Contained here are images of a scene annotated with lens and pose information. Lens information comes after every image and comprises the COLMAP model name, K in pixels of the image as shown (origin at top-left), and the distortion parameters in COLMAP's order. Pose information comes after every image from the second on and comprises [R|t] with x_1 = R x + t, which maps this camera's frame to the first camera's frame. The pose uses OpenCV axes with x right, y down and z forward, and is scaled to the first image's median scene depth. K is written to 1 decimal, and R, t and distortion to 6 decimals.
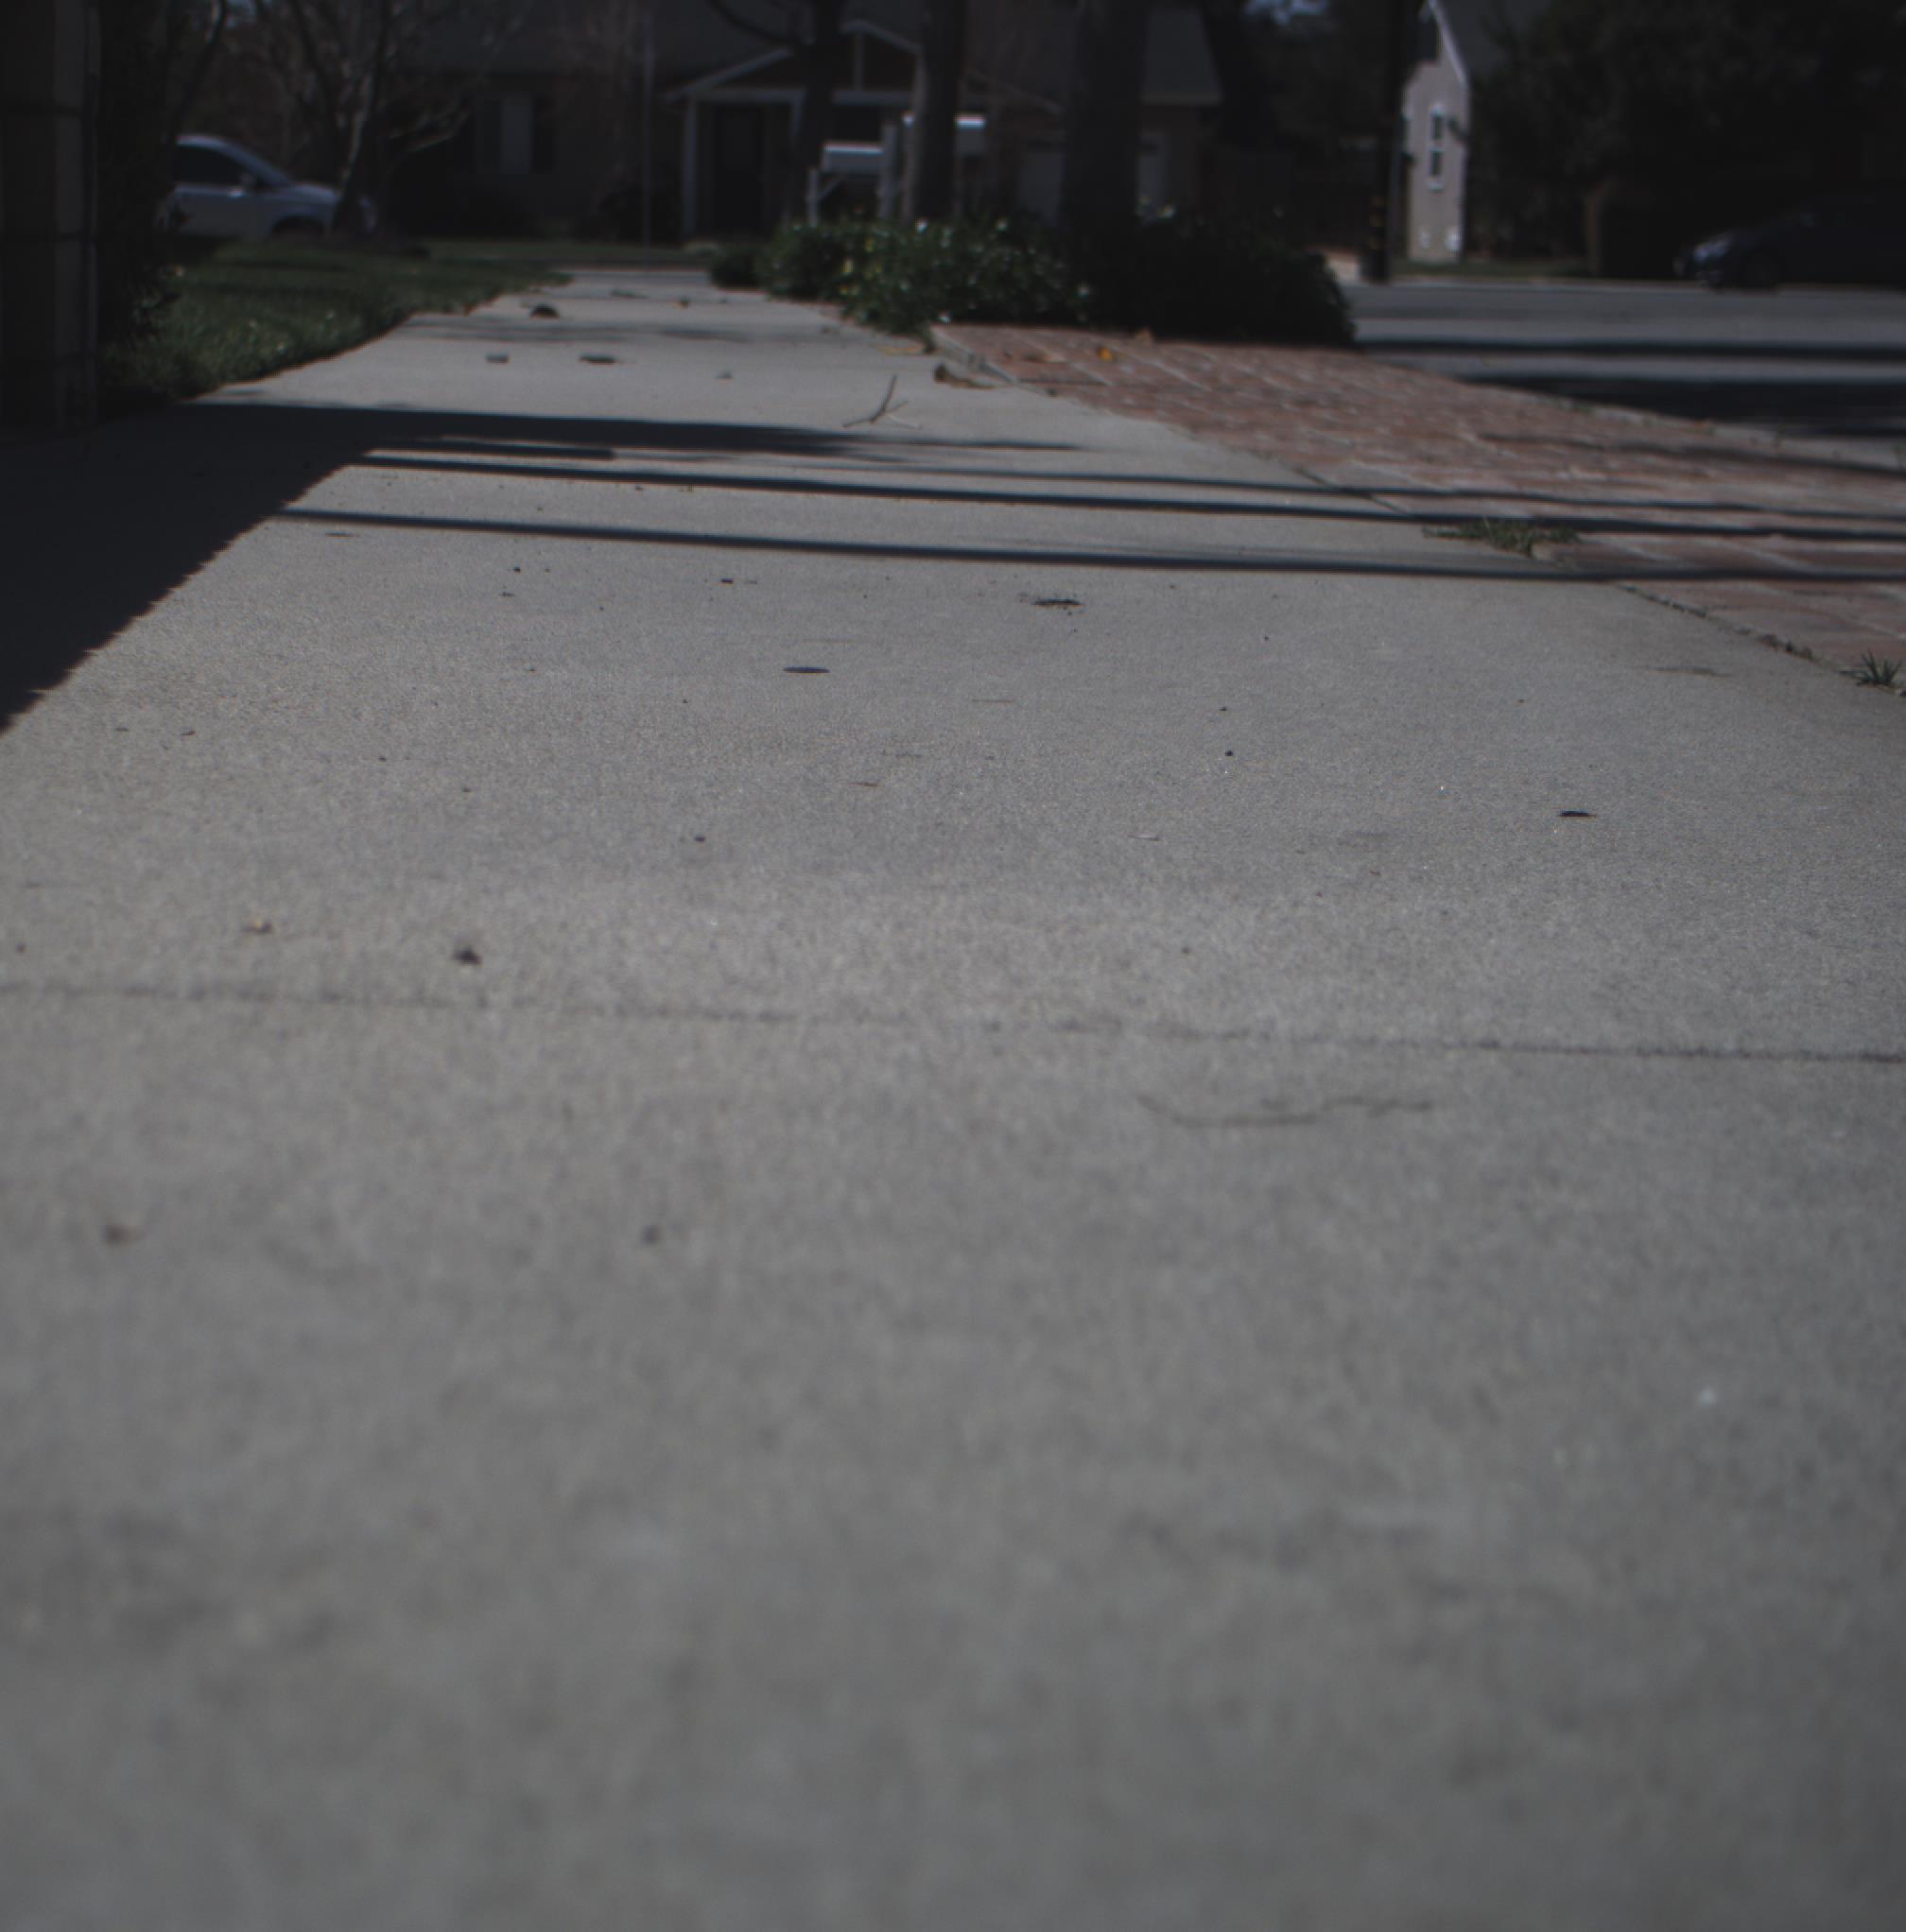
lens RADIAL K [[4208.3, 0, 730.7], [0, 4208.3, 907.6], [0, 0, 1]] dist [-0.169547, 0.729397]
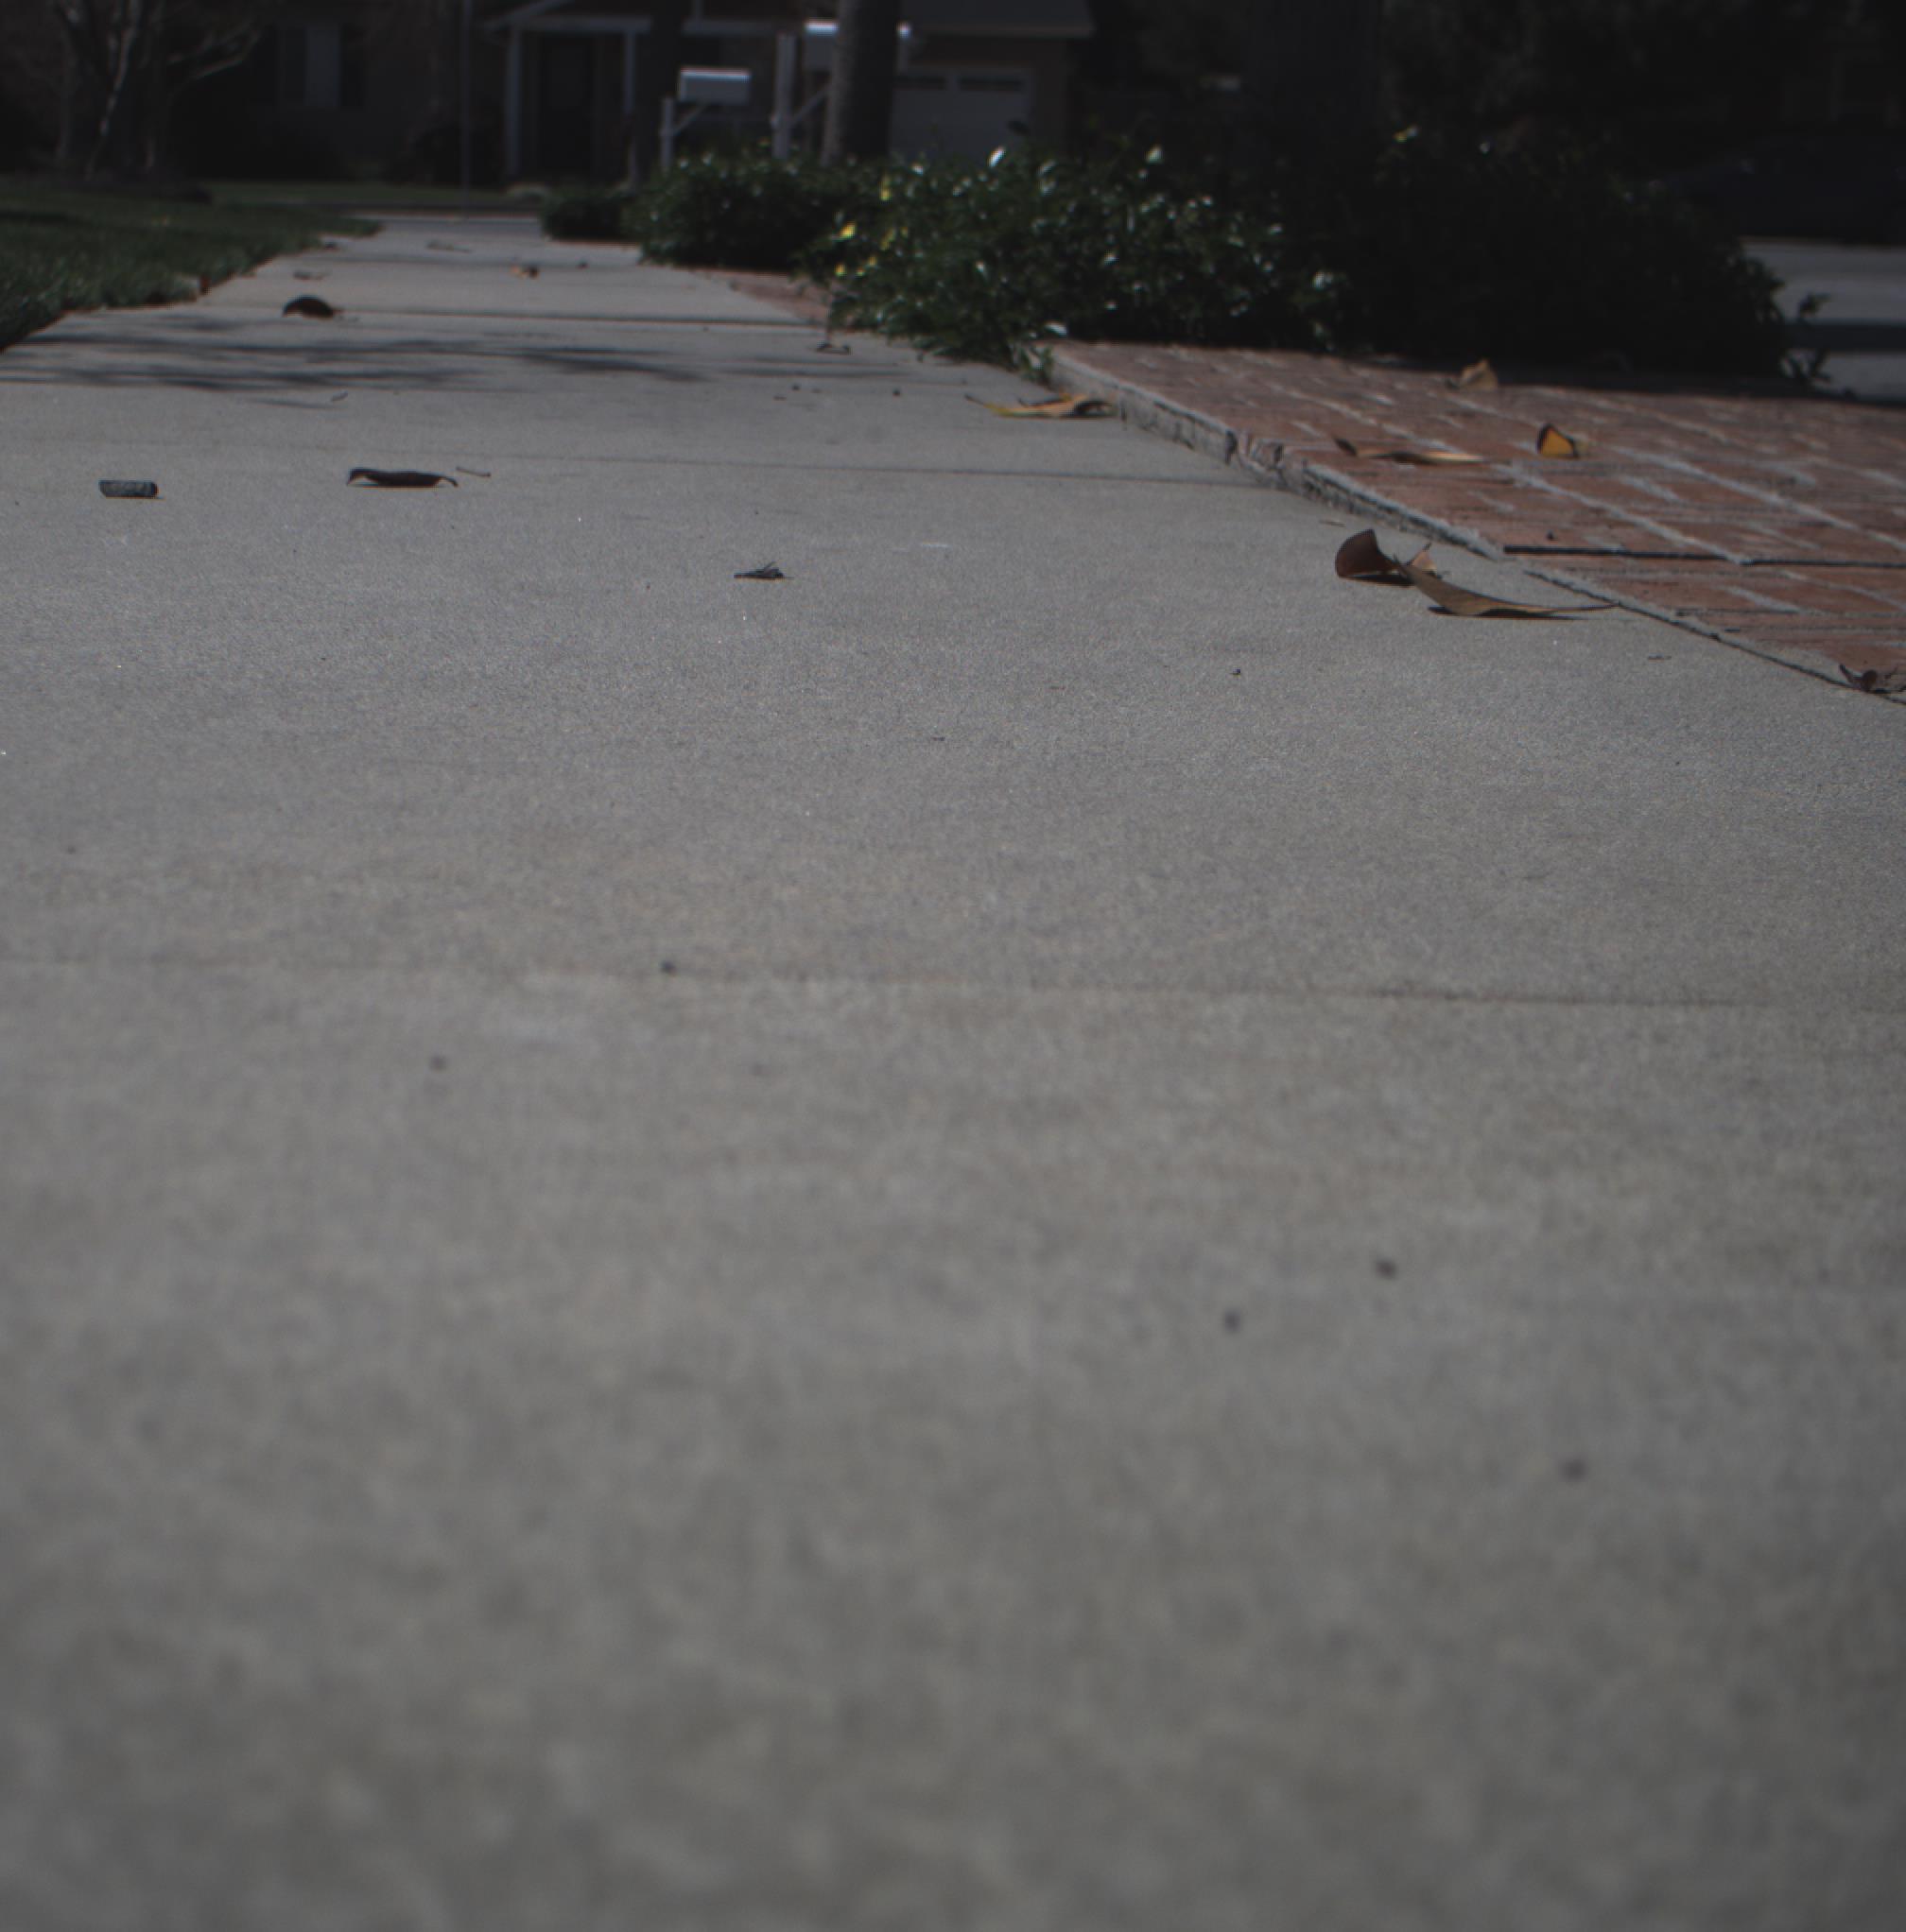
lens RADIAL K [[4208.3, 0, 730.7], [0, 4208.3, 907.6], [0, 0, 1]] dist [-0.169547, 0.729397]
pose [[0.999049, -0.002465, 0.043522, -0.004342], [0.001896, 0.999912, 0.013116, -0.023640], [-0.043550, -0.013021, 0.998966, 0.149782]]
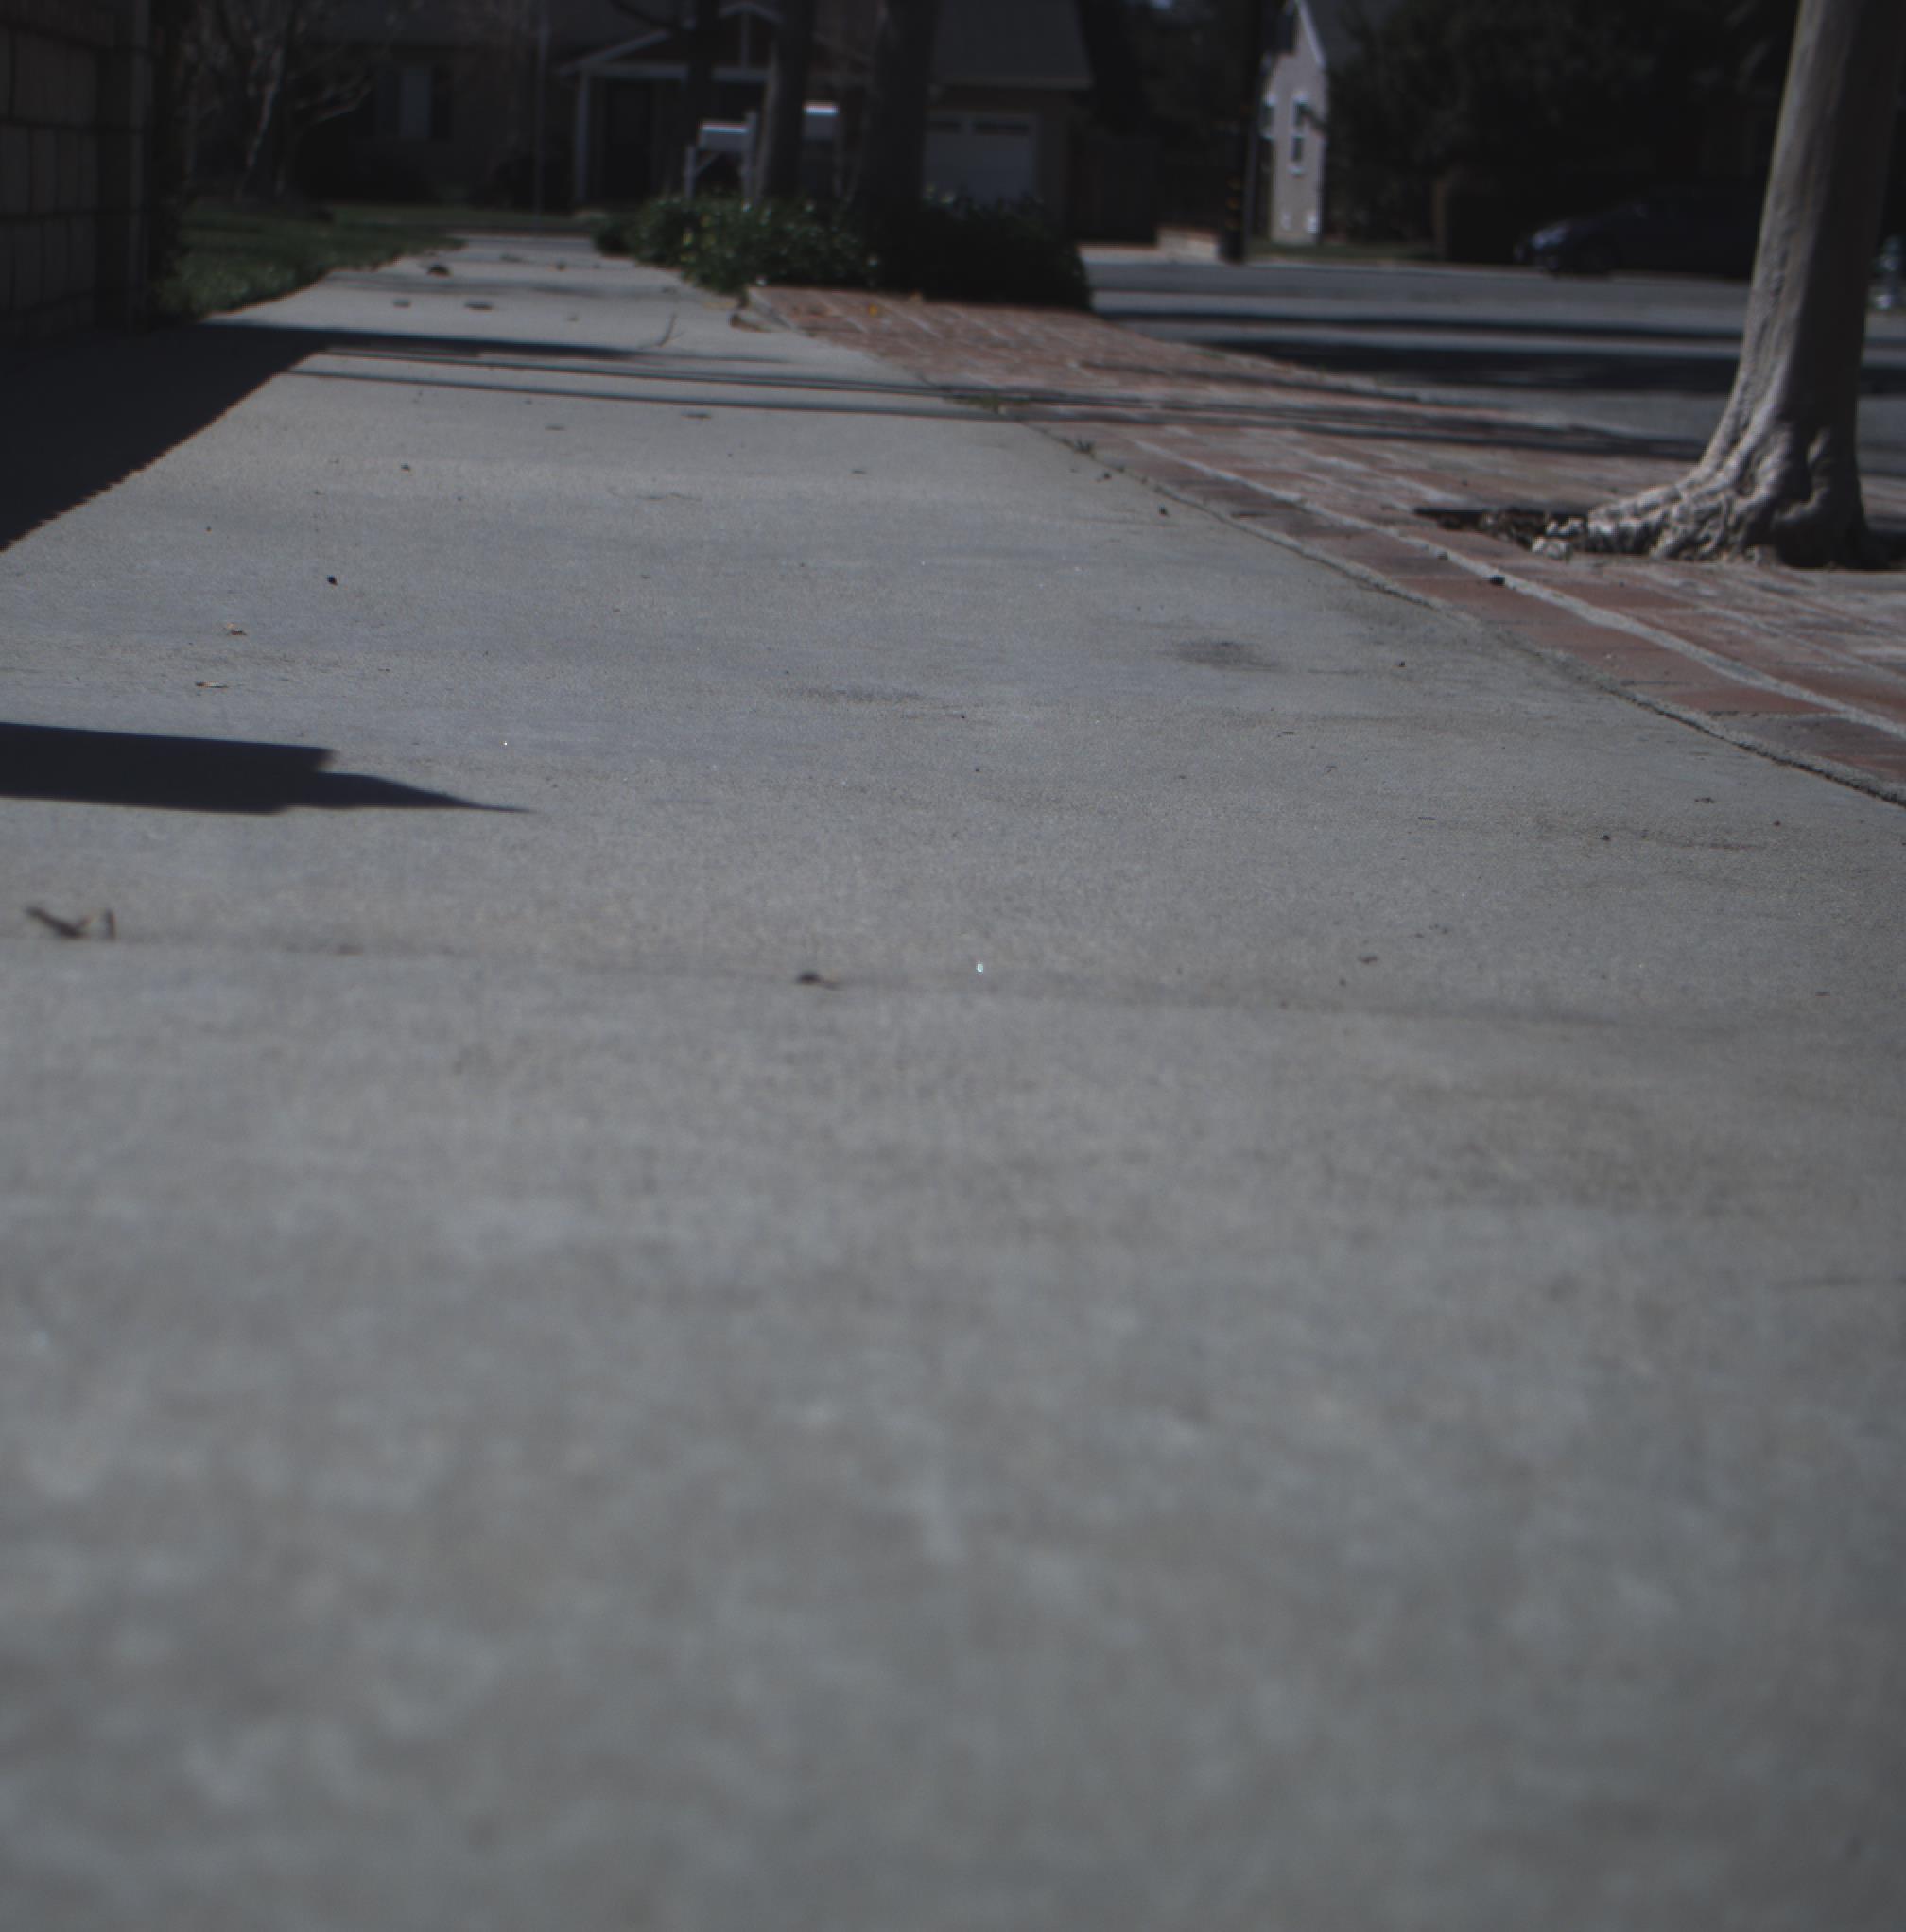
lens RADIAL K [[4208.3, 0, 730.7], [0, 4208.3, 907.6], [0, 0, 1]] dist [-0.169547, 0.729397]
pose [[0.999495, 0.016255, 0.027305, 0.003563], [-0.016454, 0.999840, 0.007086, 0.011515], [-0.027185, -0.007532, 0.999602, -0.076994]]
